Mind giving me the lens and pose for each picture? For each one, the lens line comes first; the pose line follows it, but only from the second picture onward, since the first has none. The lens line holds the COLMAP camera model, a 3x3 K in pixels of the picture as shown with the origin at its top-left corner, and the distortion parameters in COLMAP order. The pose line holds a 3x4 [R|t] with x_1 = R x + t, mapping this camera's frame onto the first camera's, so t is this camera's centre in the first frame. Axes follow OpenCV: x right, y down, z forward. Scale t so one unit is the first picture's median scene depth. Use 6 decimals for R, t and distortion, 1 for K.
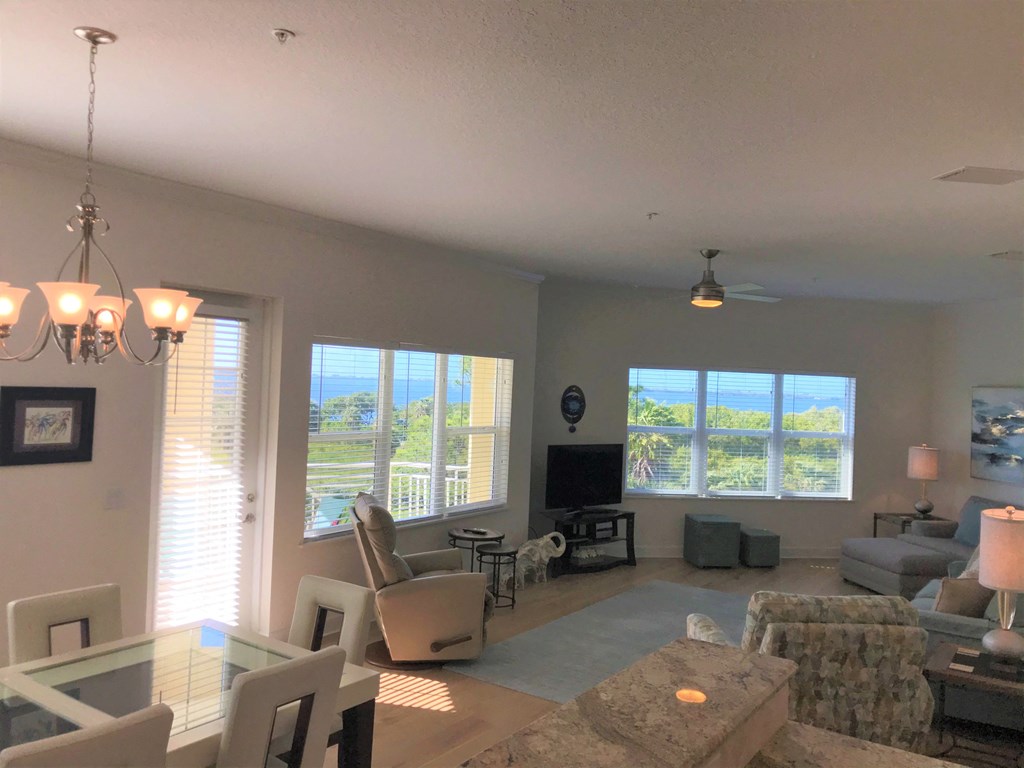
lens RADIAL K [[832.2, 0, 509.3], [0, 832.2, 378.1], [0, 0, 1]] dist [0.054422, -0.068612]
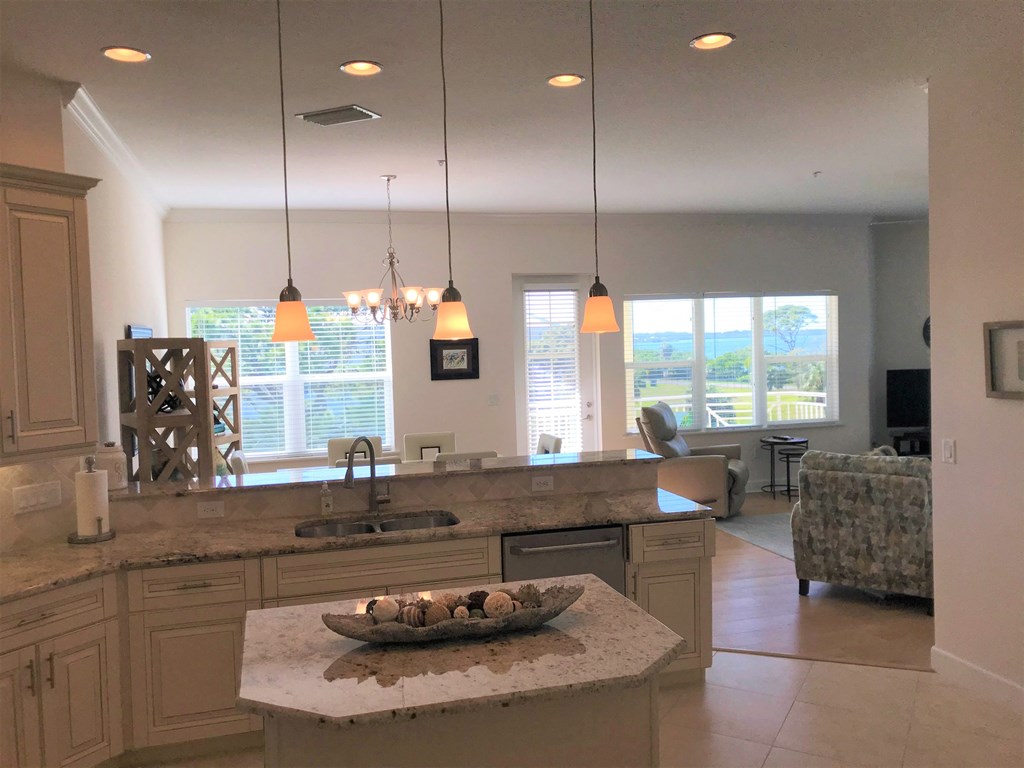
lens RADIAL K [[832.2, 0, 511.8], [0, 832.2, 374.9], [0, 0, 1]] dist [0.054422, -0.068612]
pose [[0.758006, -0.037843, -0.651149, 0.372490], [0.065967, 0.997644, 0.018812, 0.031783], [0.648903, -0.057214, 0.758717, -0.162868]]
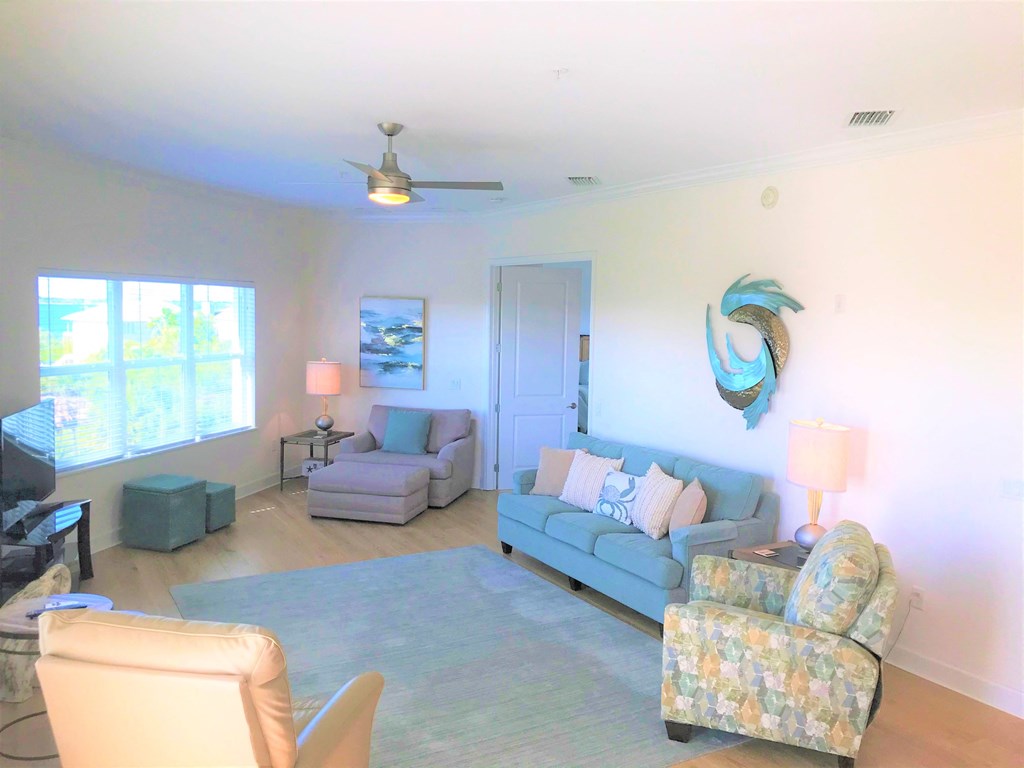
lens RADIAL K [[832.2, 0, 511.0], [0, 832.2, 378.9], [0, 0, 1]] dist [0.054422, -0.068612]
pose [[0.431187, -0.104833, 0.896152, -0.287462], [-0.010932, 0.992547, 0.121370, -0.016817], [-0.902197, -0.062130, 0.426827, 0.428579]]
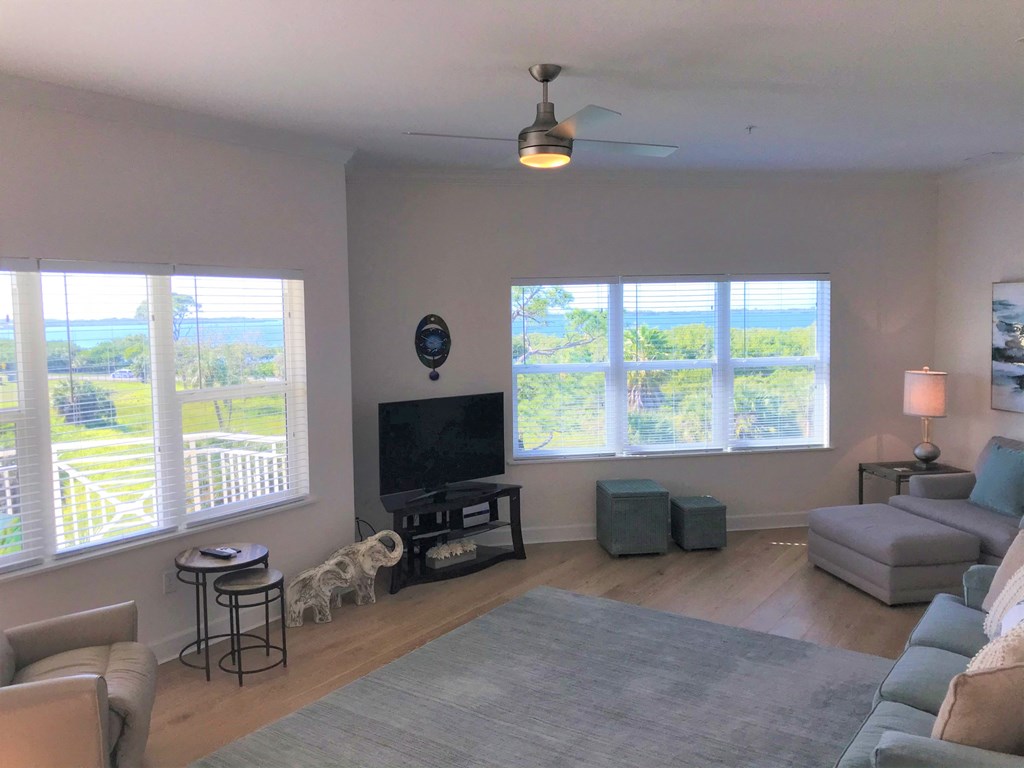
lens RADIAL K [[832.2, 0, 503.3], [0, 832.2, 378.2], [0, 0, 1]] dist [0.054422, -0.068612]
pose [[0.998228, -0.057419, -0.015635, 0.152964], [0.058502, 0.994998, 0.080975, 0.009445], [0.010907, -0.081746, 0.996594, 0.296853]]
